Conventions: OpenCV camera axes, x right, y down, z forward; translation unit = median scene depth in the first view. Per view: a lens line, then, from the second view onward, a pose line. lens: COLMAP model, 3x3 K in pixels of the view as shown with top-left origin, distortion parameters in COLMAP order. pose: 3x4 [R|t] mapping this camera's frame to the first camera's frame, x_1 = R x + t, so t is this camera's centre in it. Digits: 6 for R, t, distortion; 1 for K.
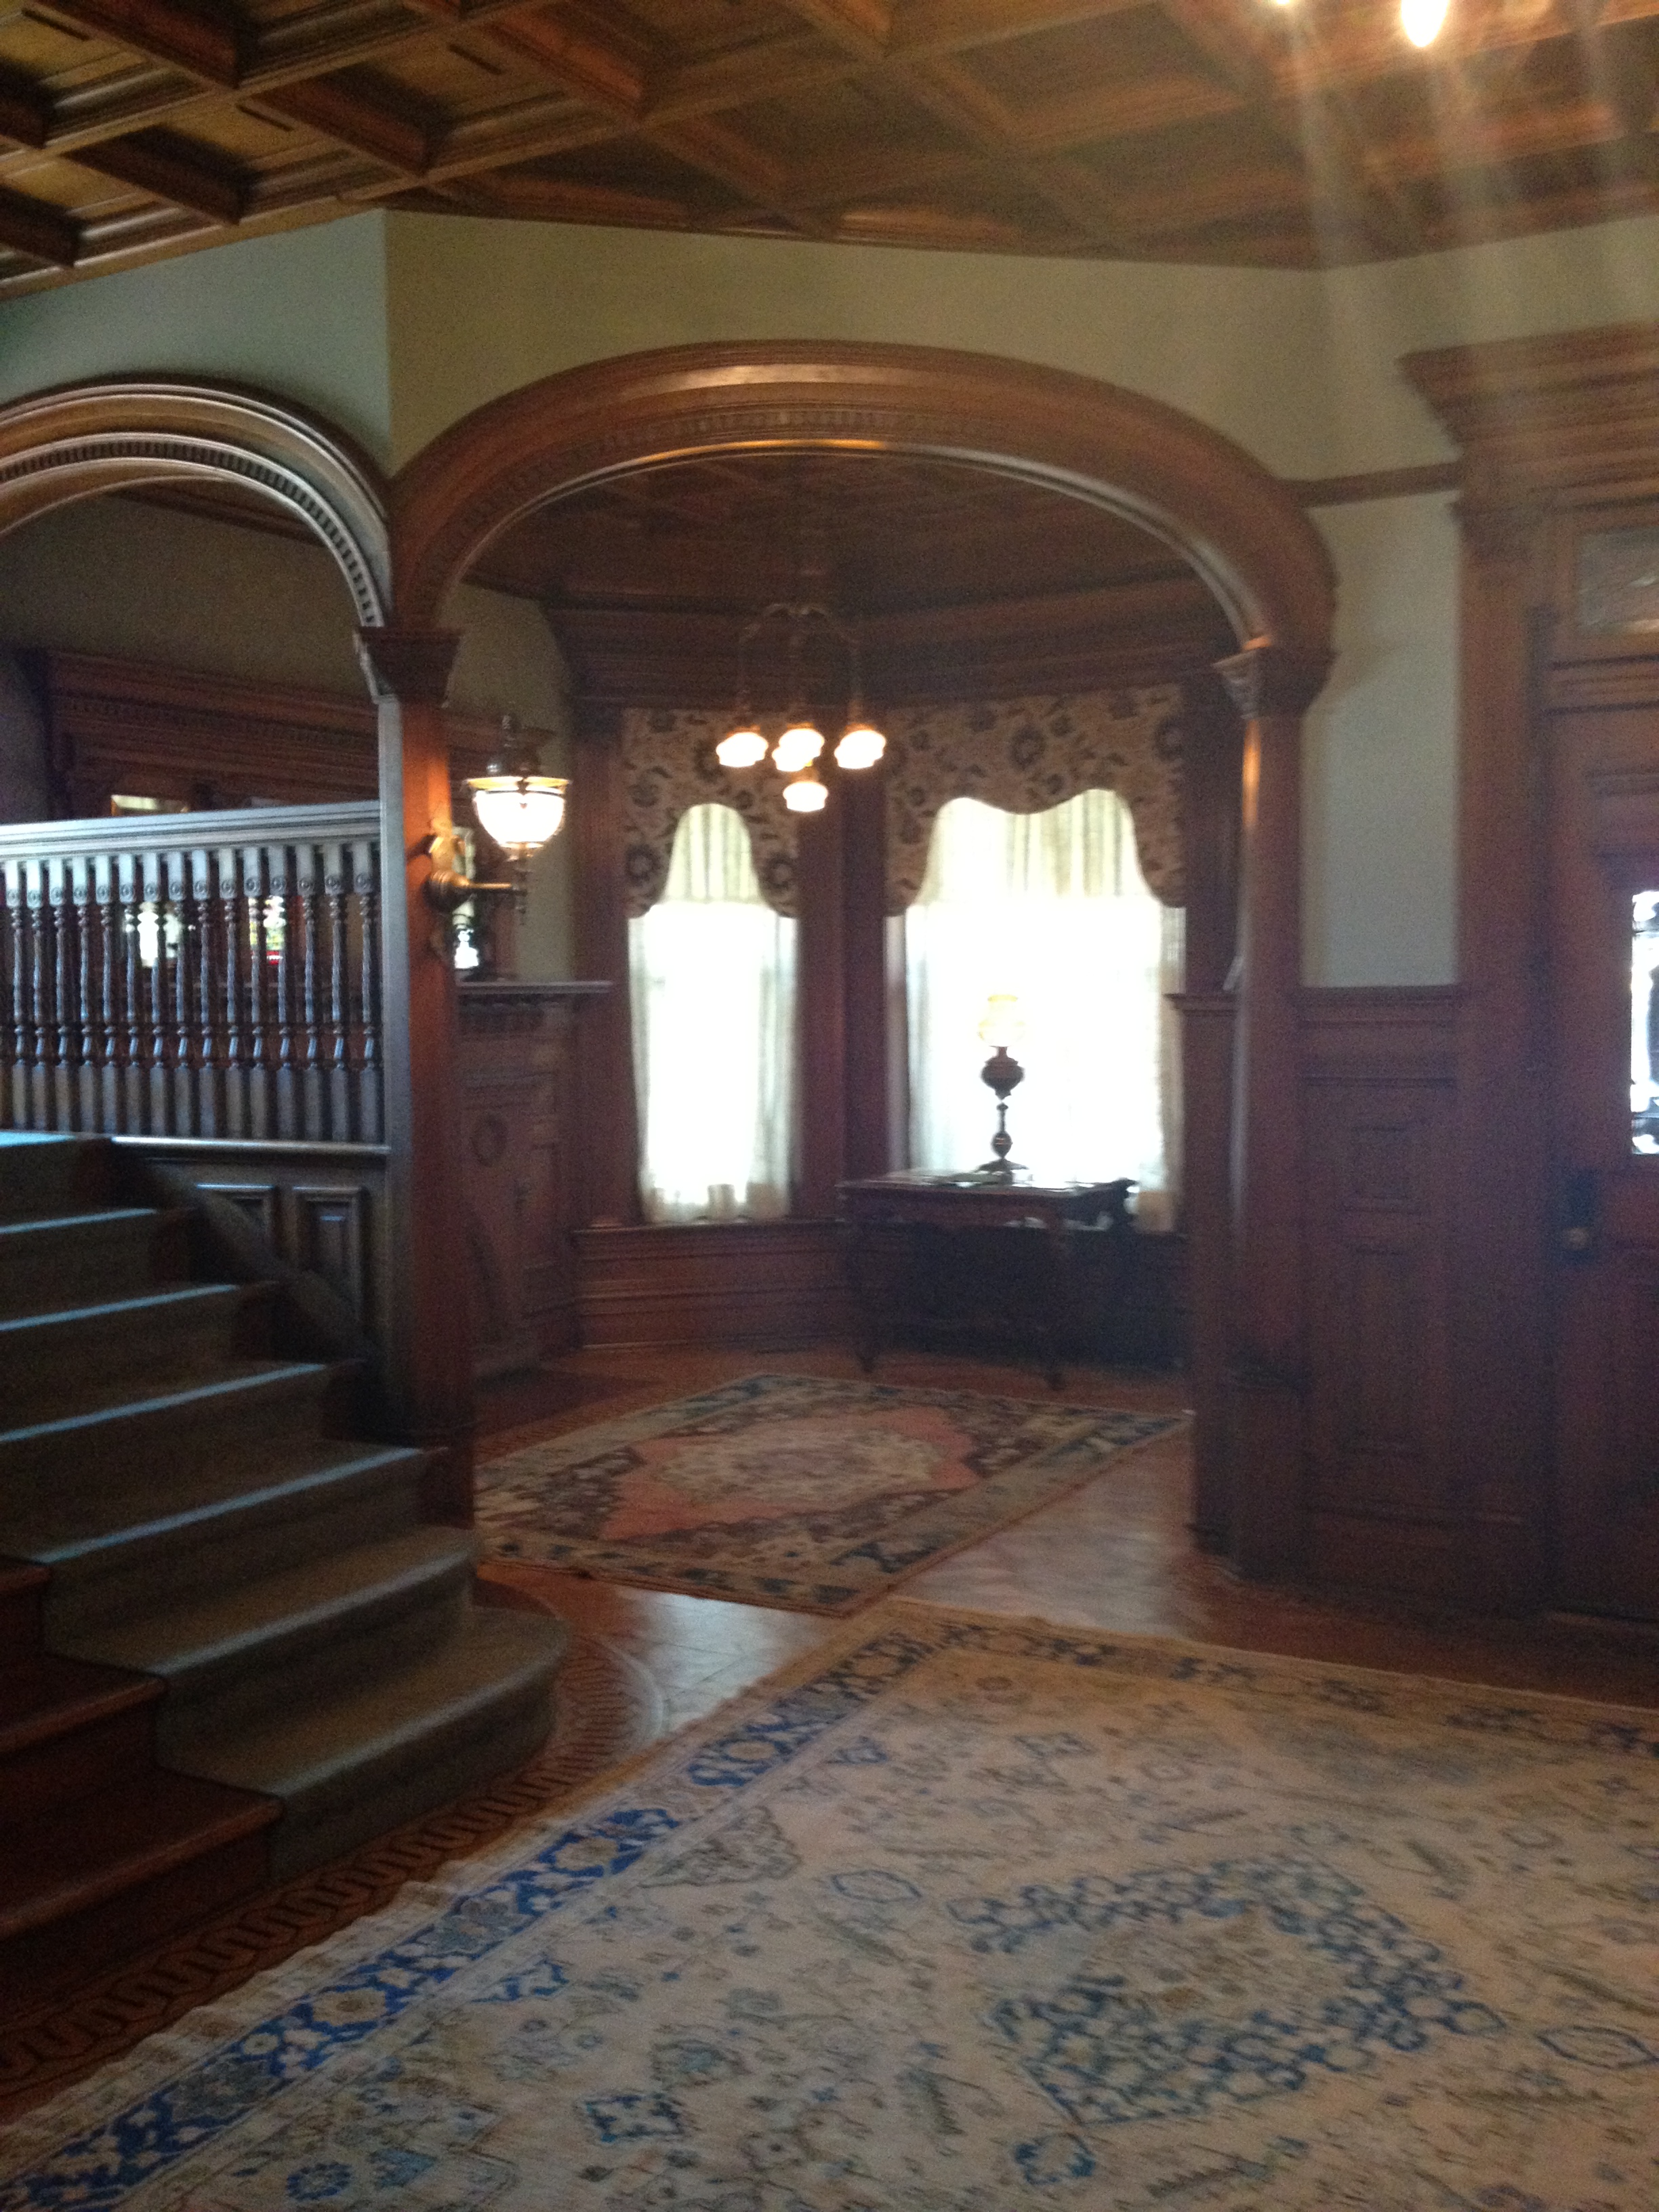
lens RADIAL K [[2070.9, 0, 829.5], [0, 2070.9, 1106.0], [0, 0, 1]] dist [0.175507, -0.412314]
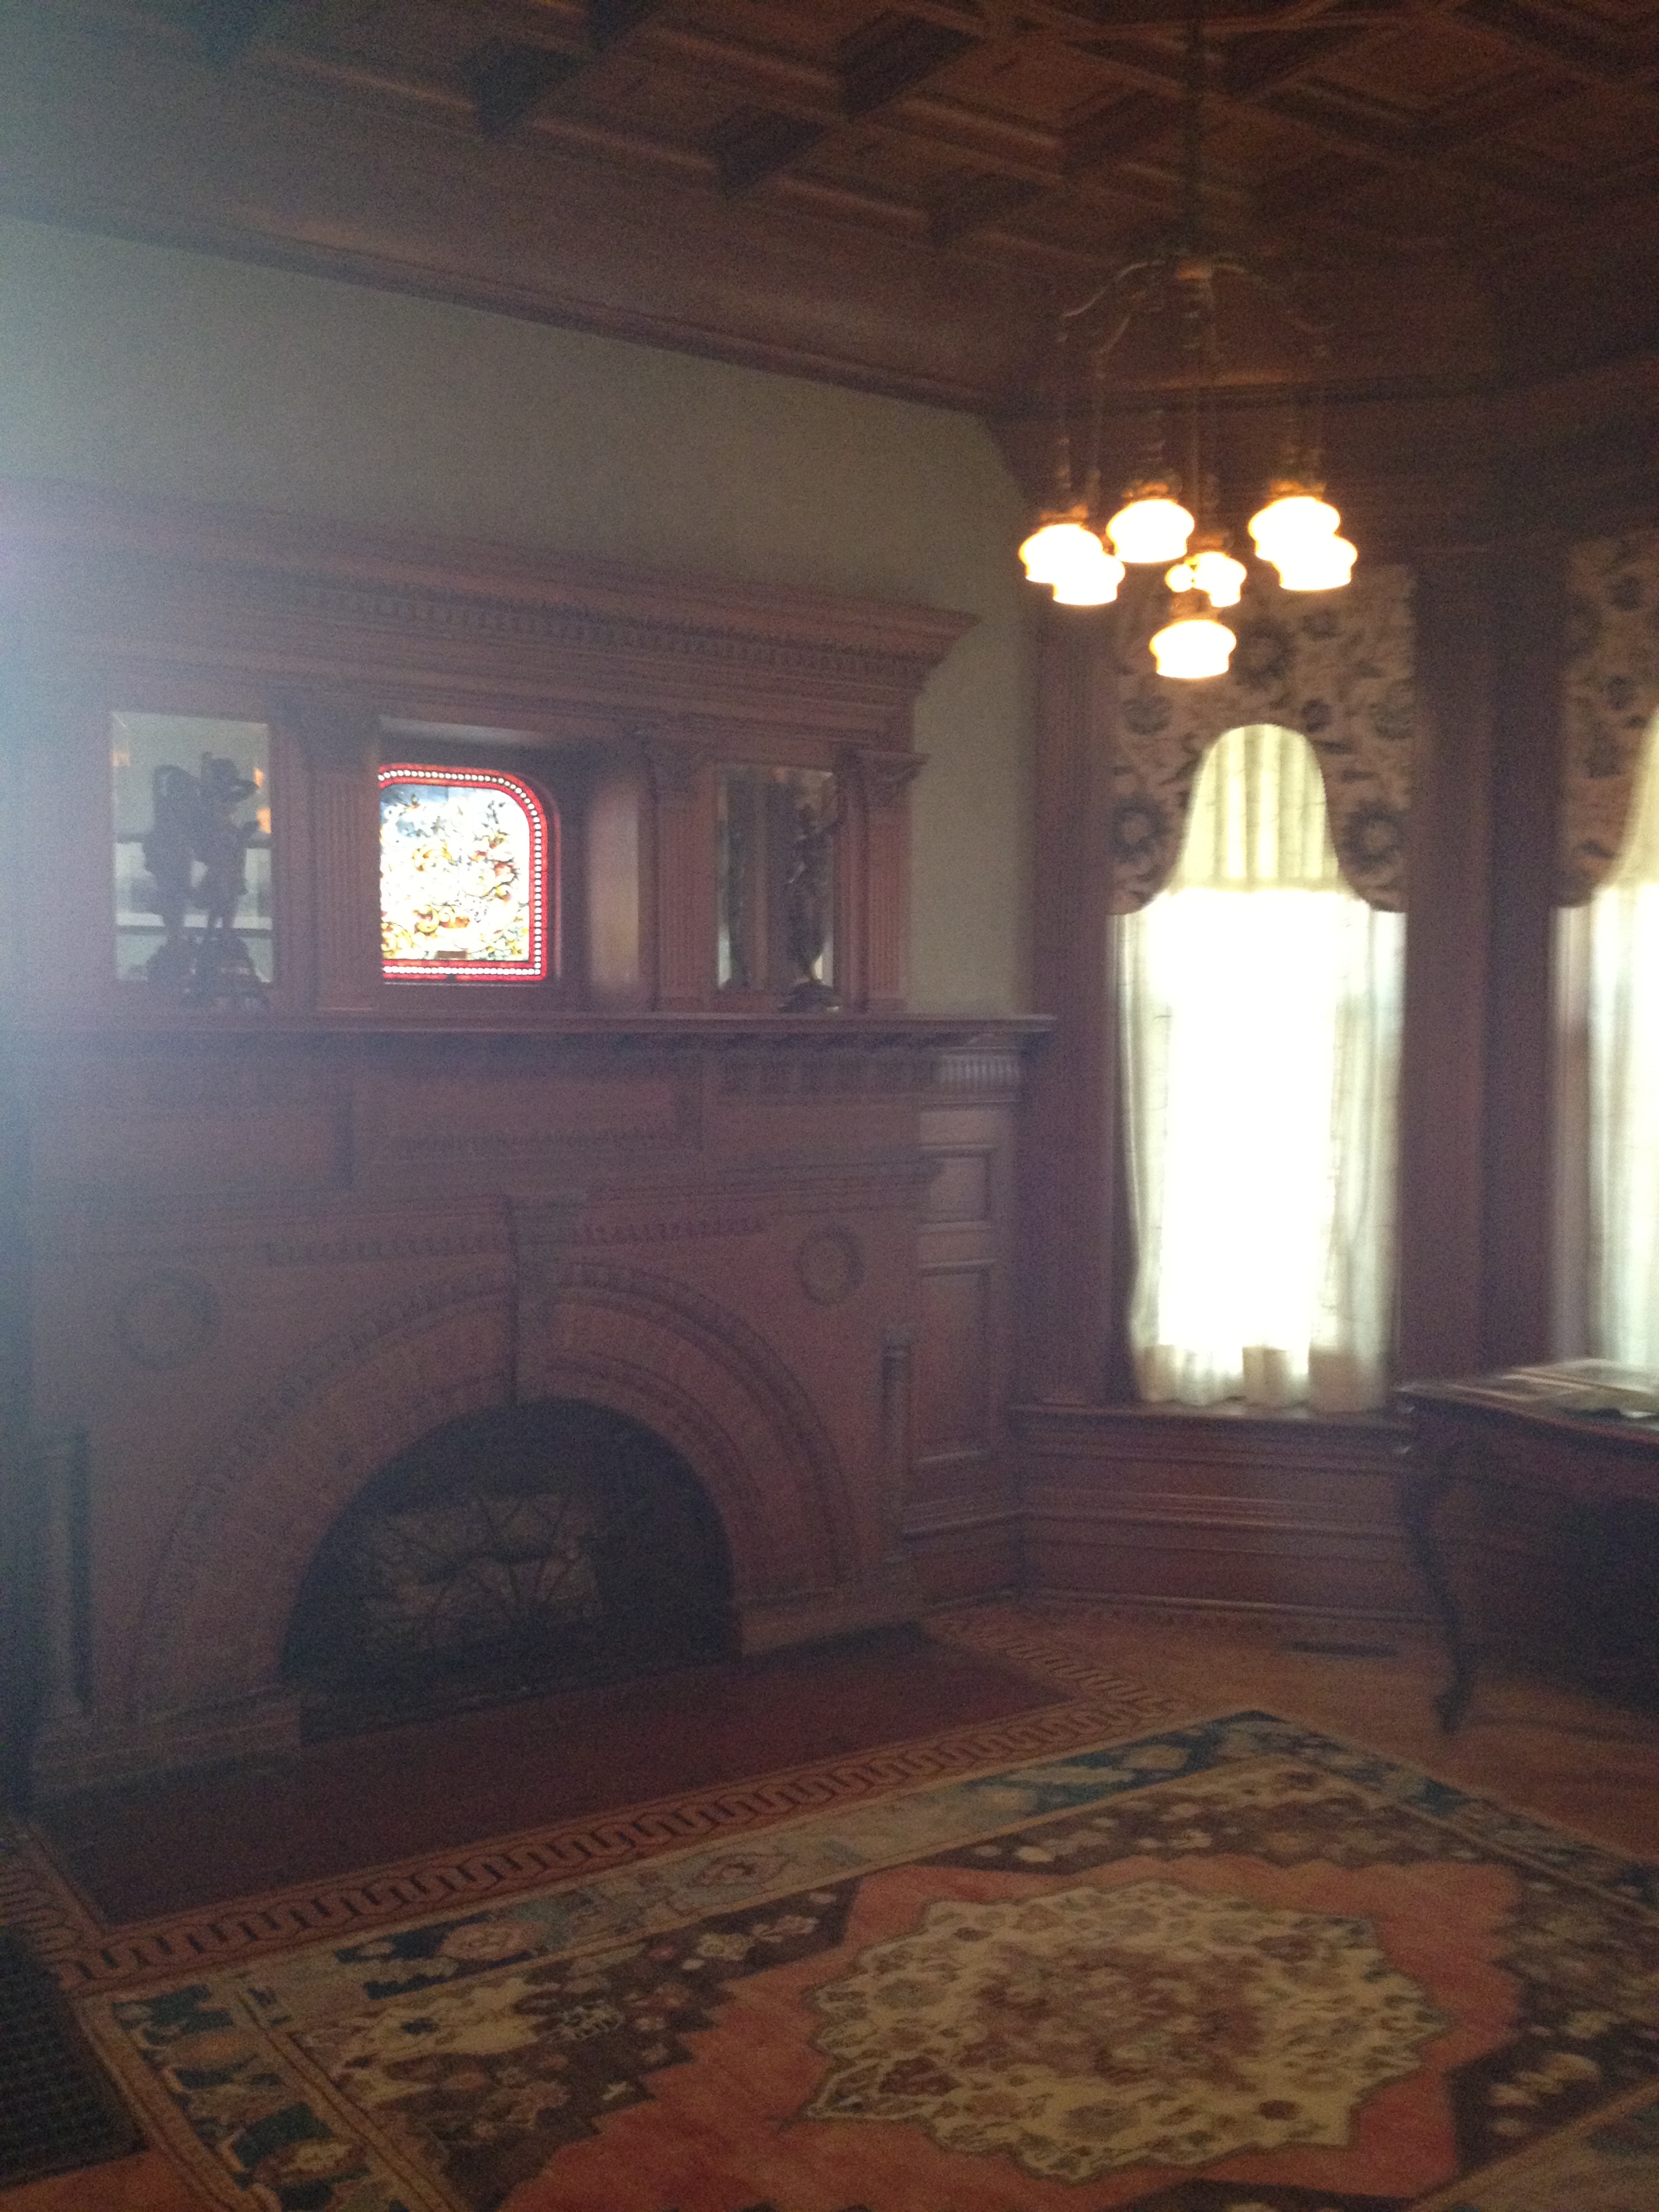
lens RADIAL K [[2070.9, 0, 829.5], [0, 2070.9, 1106.0], [0, 0, 1]] dist [0.175507, -0.412314]
pose [[0.902309, 0.038157, -0.429398, 0.096481], [-0.043626, 0.999044, -0.002896, -0.026722], [0.428877, 0.021346, 0.903111, 0.394143]]
